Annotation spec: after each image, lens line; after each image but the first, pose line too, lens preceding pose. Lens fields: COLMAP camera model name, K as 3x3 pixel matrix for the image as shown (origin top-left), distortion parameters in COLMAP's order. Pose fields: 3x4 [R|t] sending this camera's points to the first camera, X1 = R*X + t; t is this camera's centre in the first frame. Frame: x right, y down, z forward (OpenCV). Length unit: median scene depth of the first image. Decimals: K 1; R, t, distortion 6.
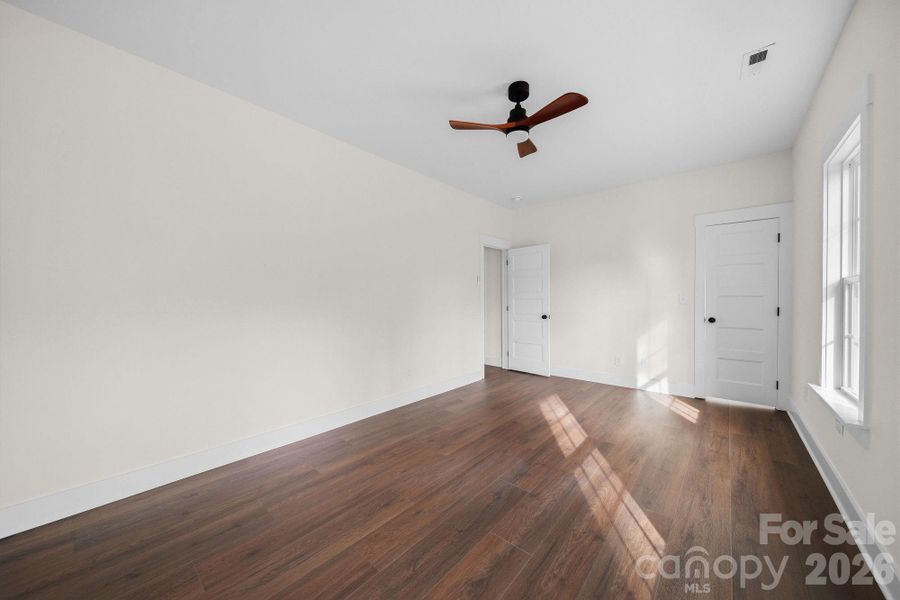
lens RADIAL K [[317.4, 0, 451.7], [0, 317.4, 300.1], [0, 0, 1]] dist [-0.000380, -0.000009]
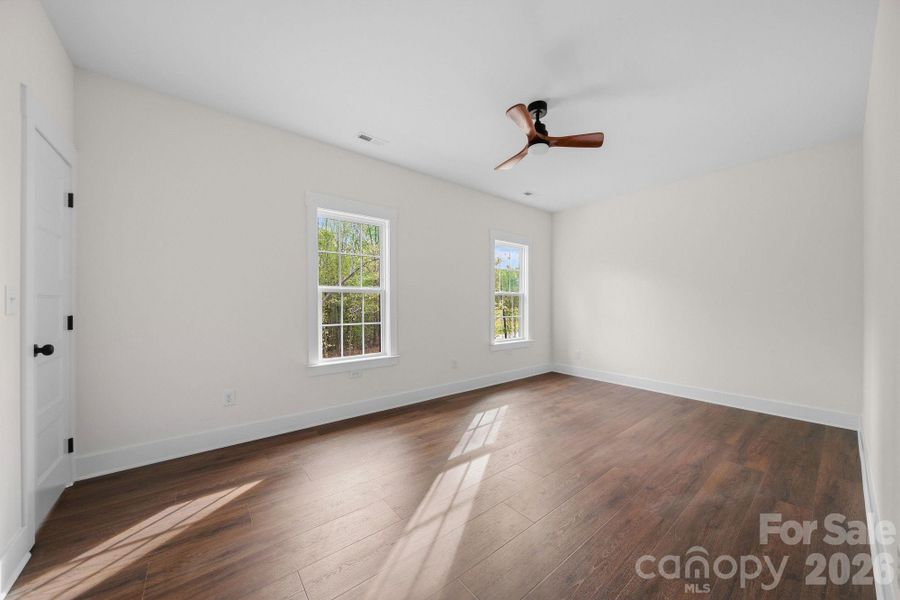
lens RADIAL K [[317.4, 0, 446.7], [0, 317.4, 305.1], [0, 0, 1]] dist [-0.000380, -0.000009]
pose [[-0.984149, 0.004483, 0.177286, 0.260047], [0.004922, 0.999986, 0.002041, 0.005809], [-0.177275, 0.002881, -0.984157, 1.719564]]
